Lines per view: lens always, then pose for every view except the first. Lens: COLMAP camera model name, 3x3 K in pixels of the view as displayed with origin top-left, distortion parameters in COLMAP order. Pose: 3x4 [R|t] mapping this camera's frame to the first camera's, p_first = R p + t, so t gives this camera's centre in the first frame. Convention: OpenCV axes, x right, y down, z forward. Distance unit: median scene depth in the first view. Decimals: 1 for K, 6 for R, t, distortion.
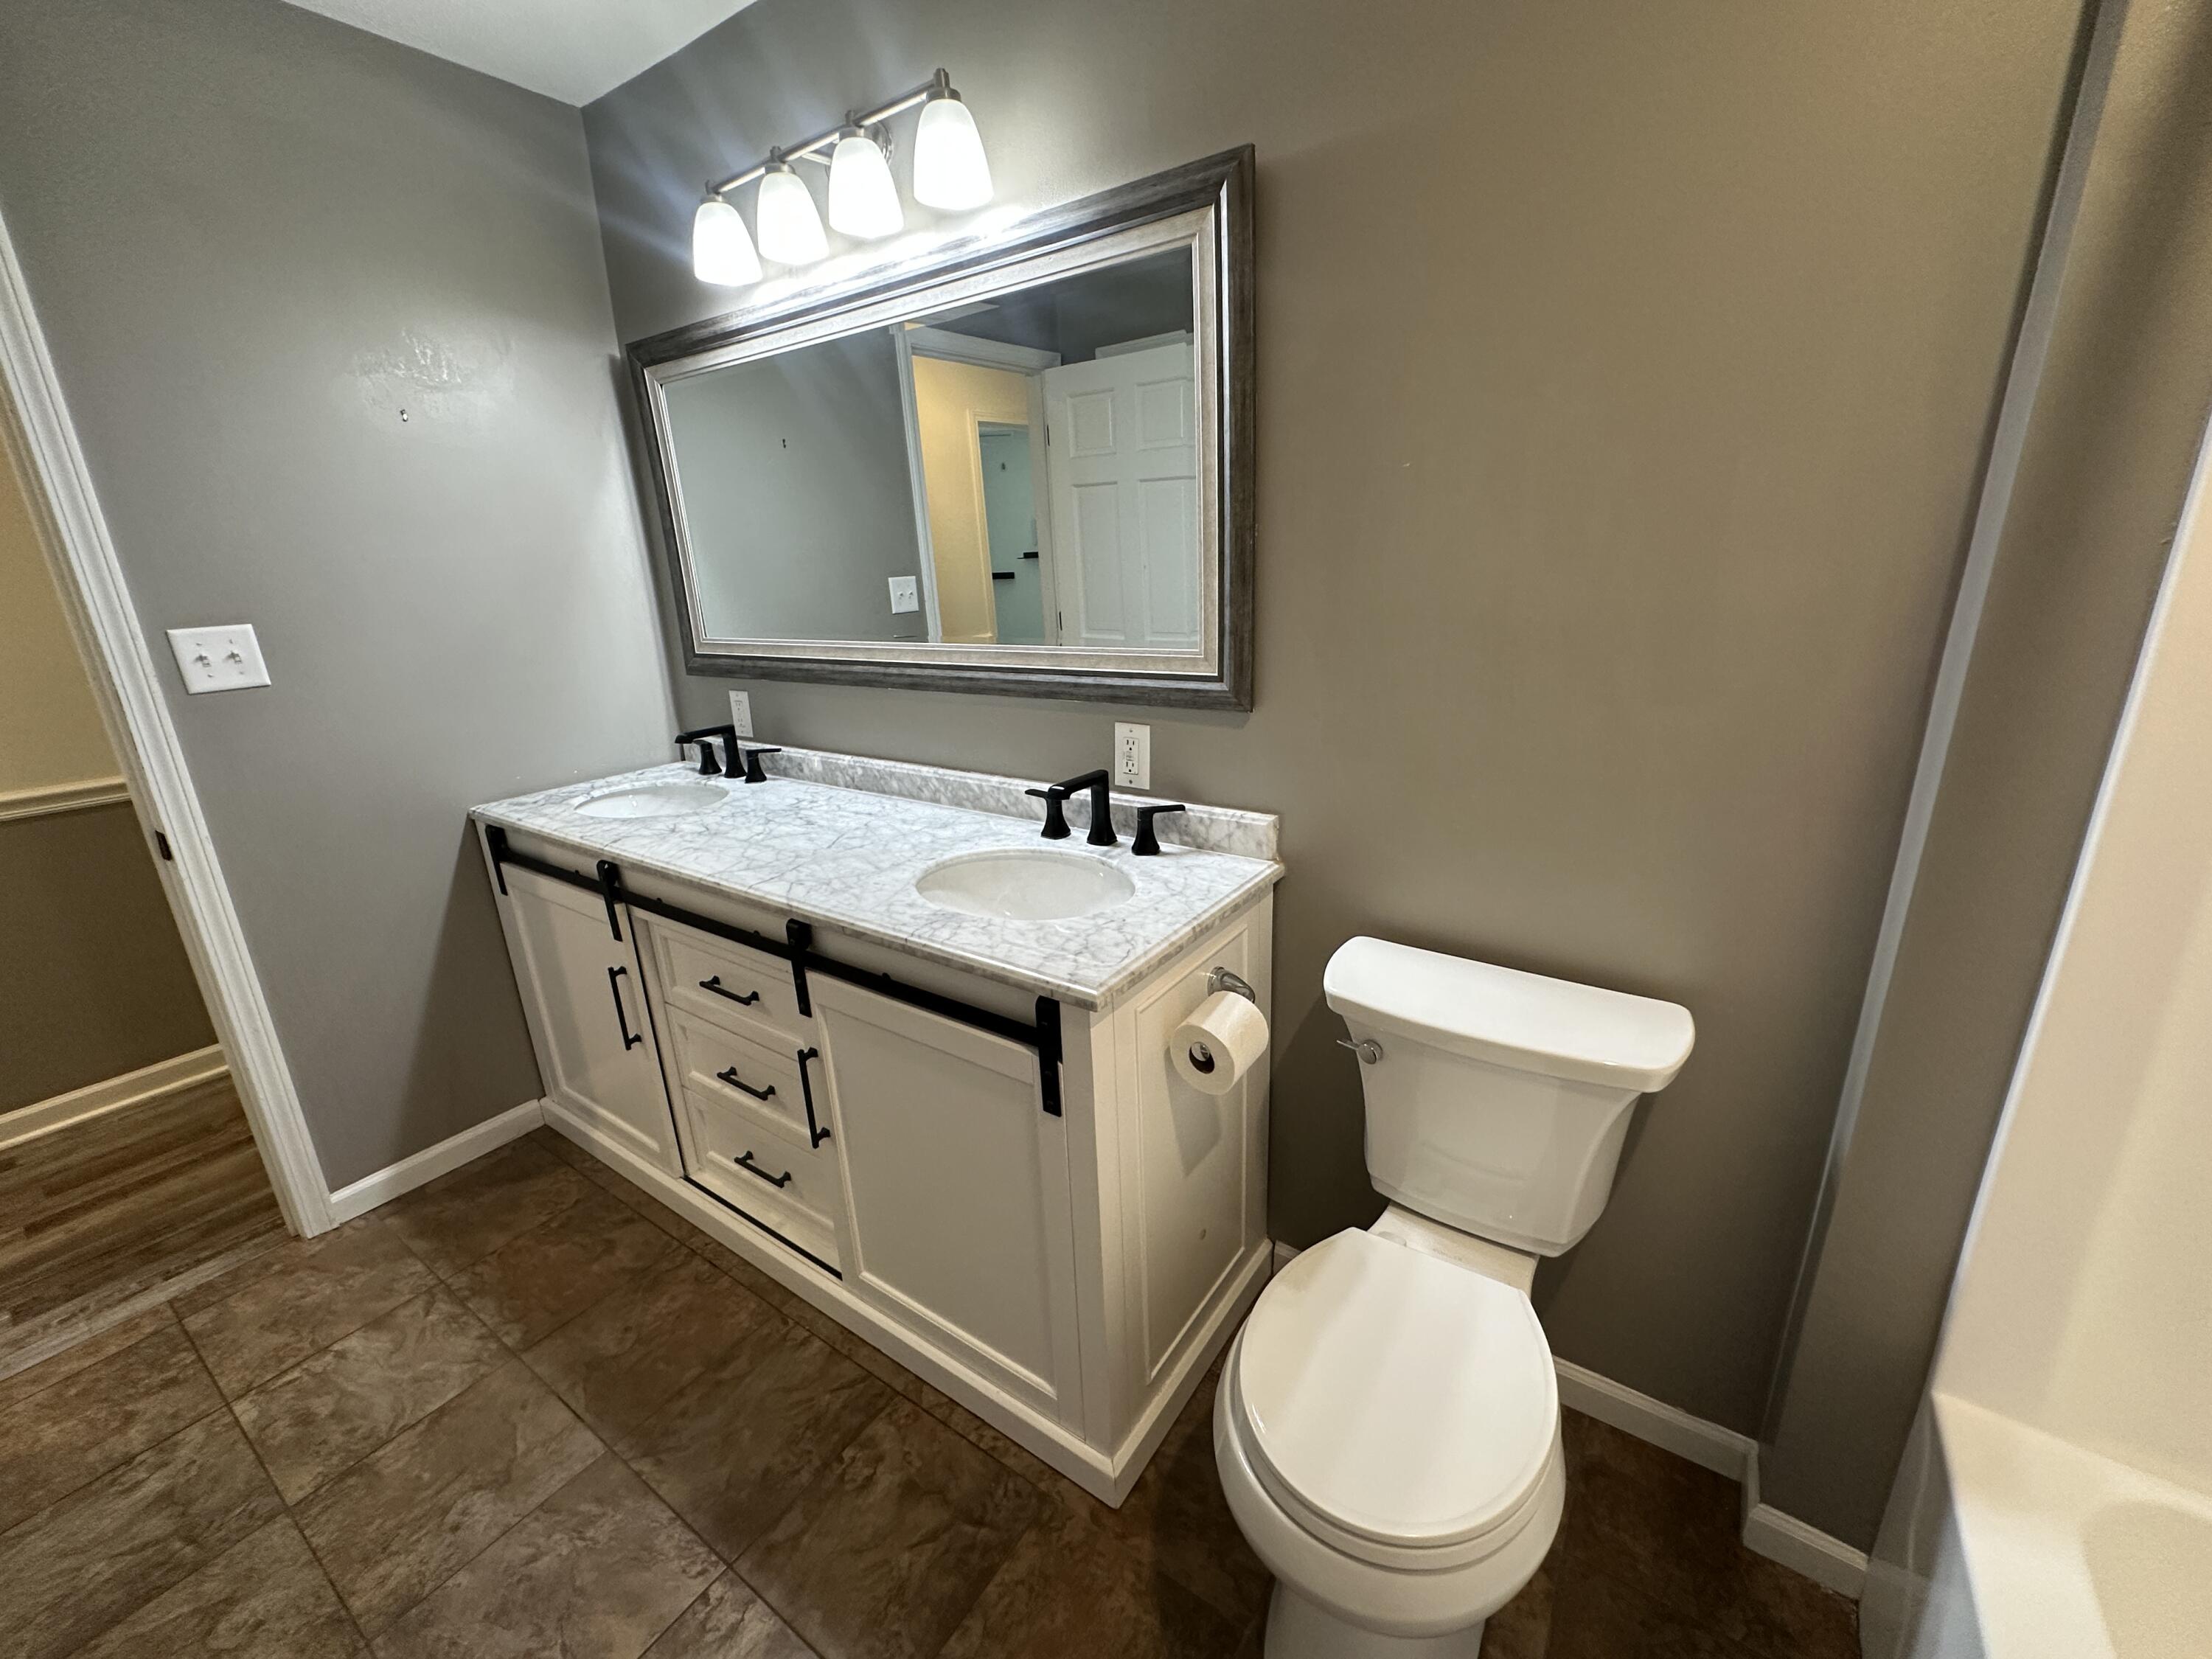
lens RADIAL K [[884.7, 0, 1101.6], [0, 884.7, 825.9], [0, 0, 1]] dist [0.000244, 0.000595]
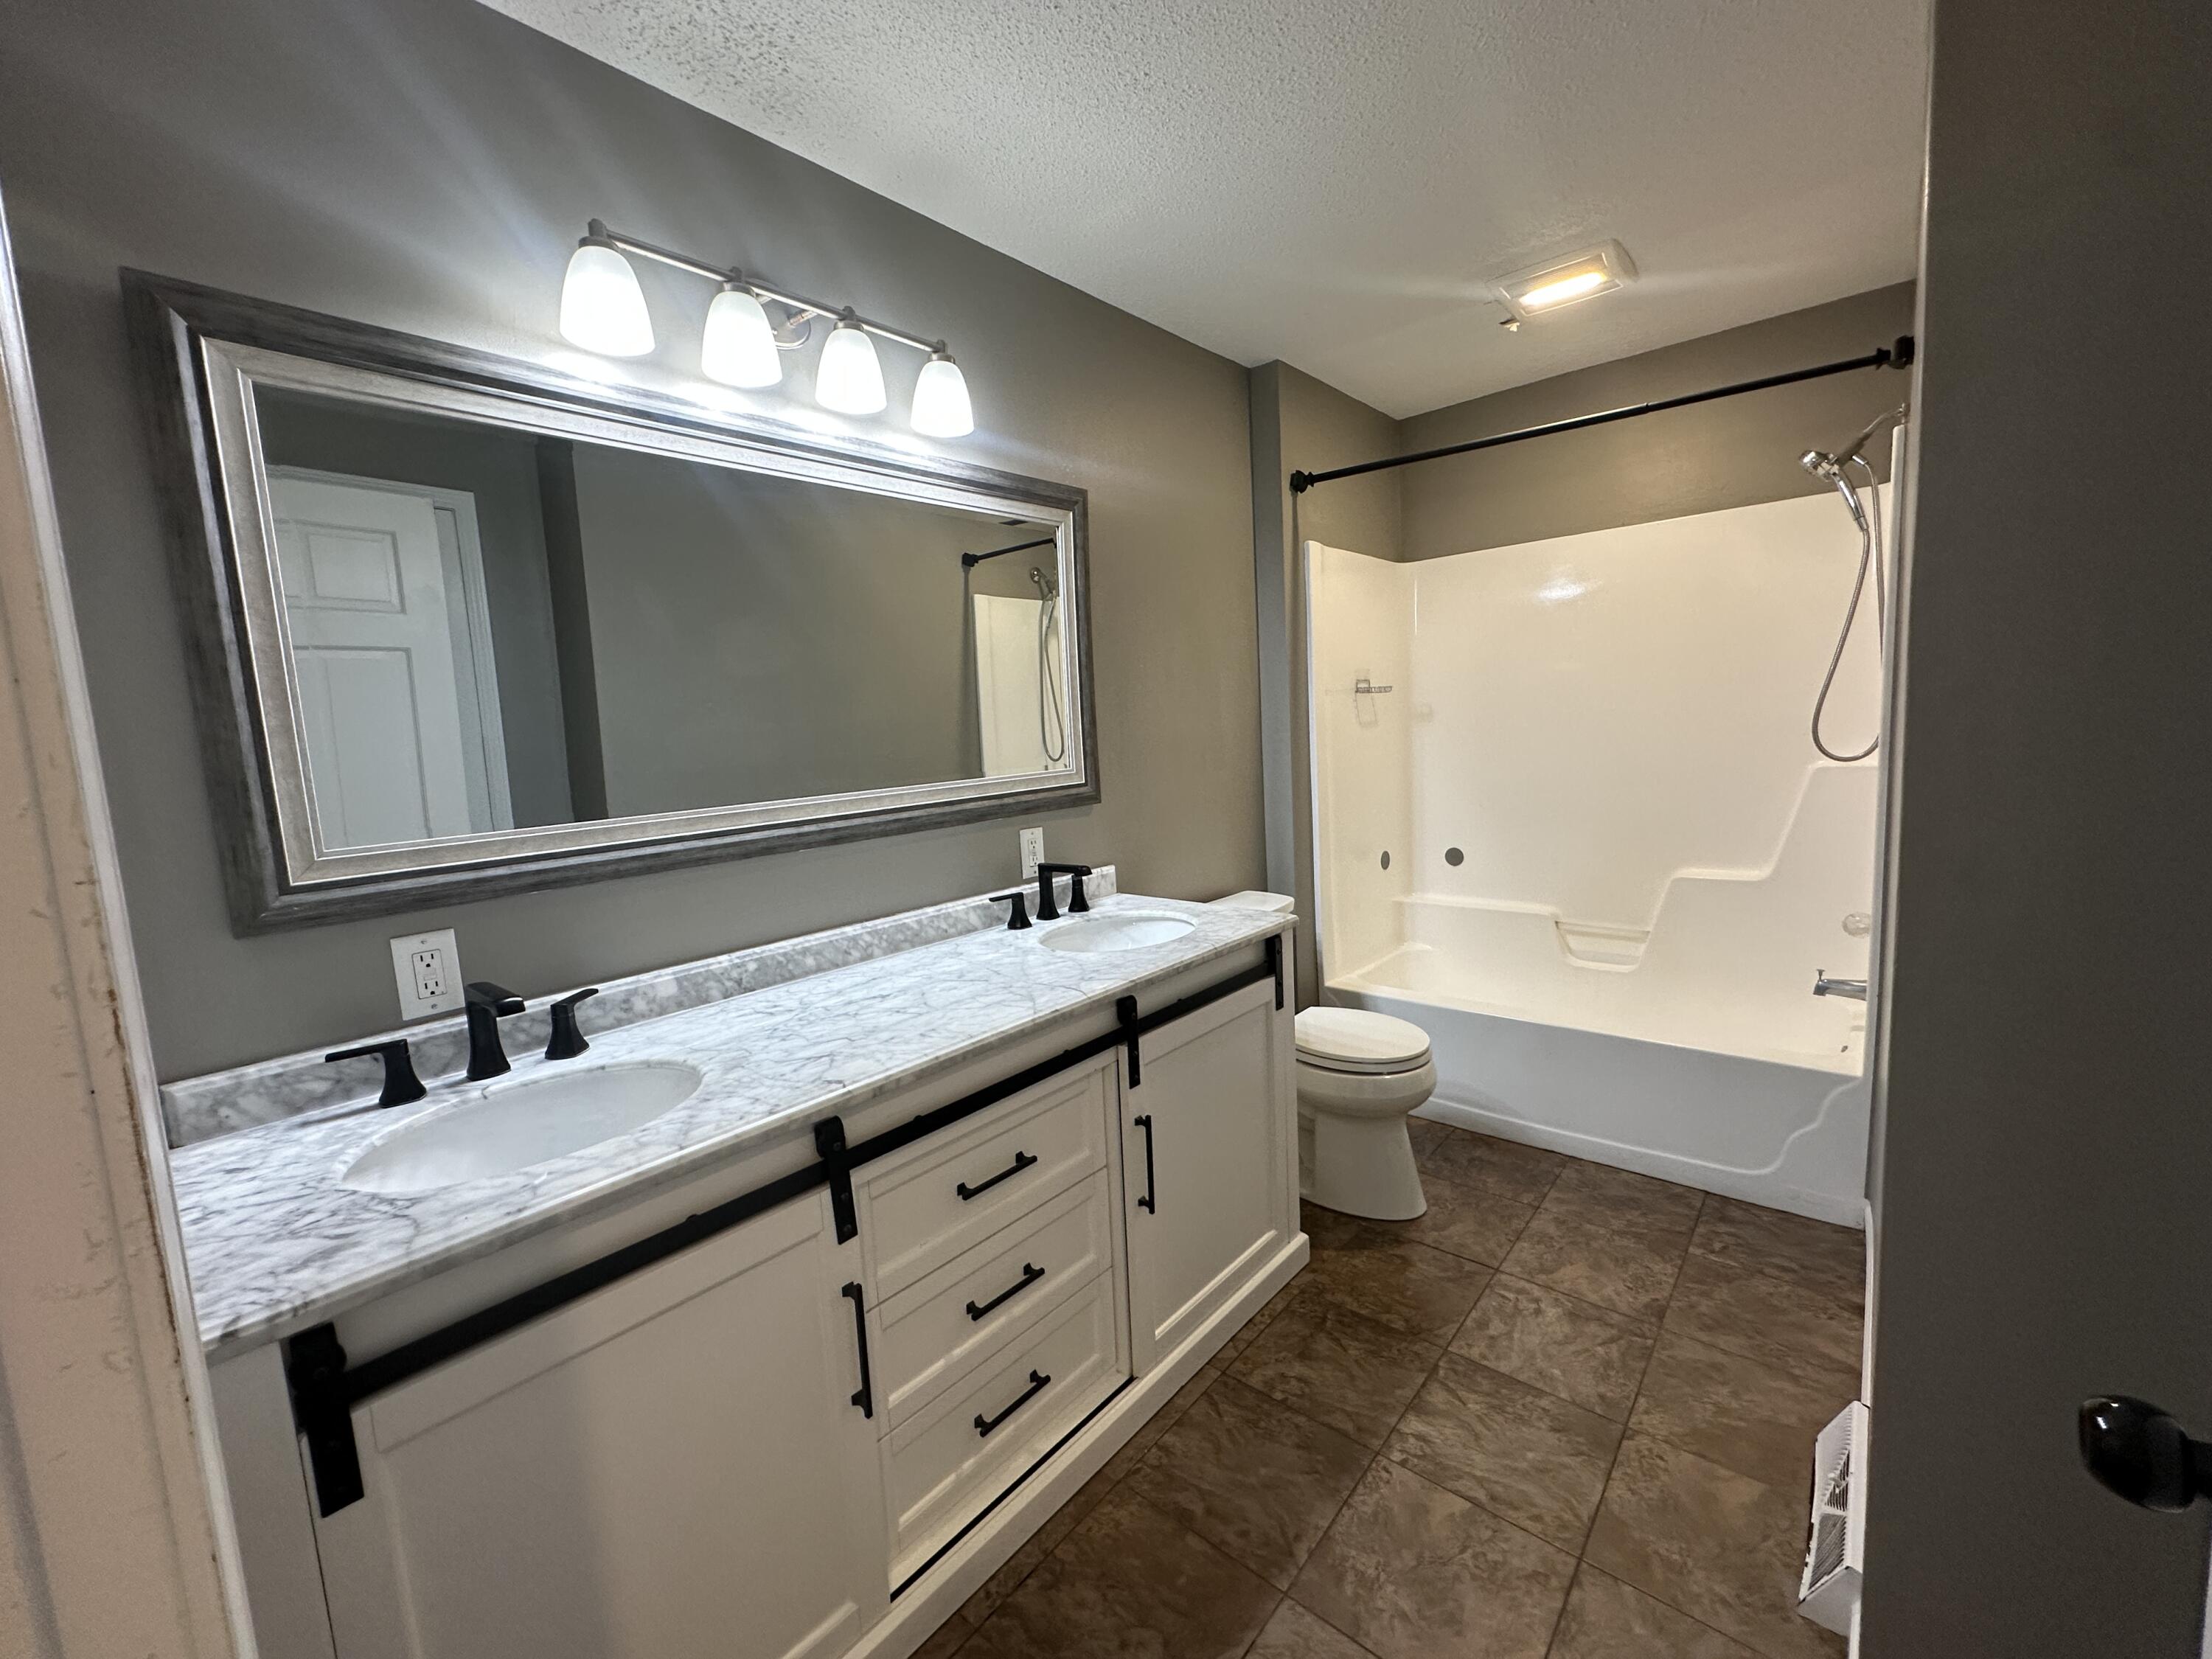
lens RADIAL K [[884.7, 0, 1095.7], [0, 884.7, 828.7], [0, 0, 1]] dist [0.000244, 0.000595]
pose [[0.128392, -0.087758, 0.987833, -1.211555], [0.333254, 0.941972, 0.040370, -0.129394], [-0.934054, 0.324016, 0.150188, 0.670430]]
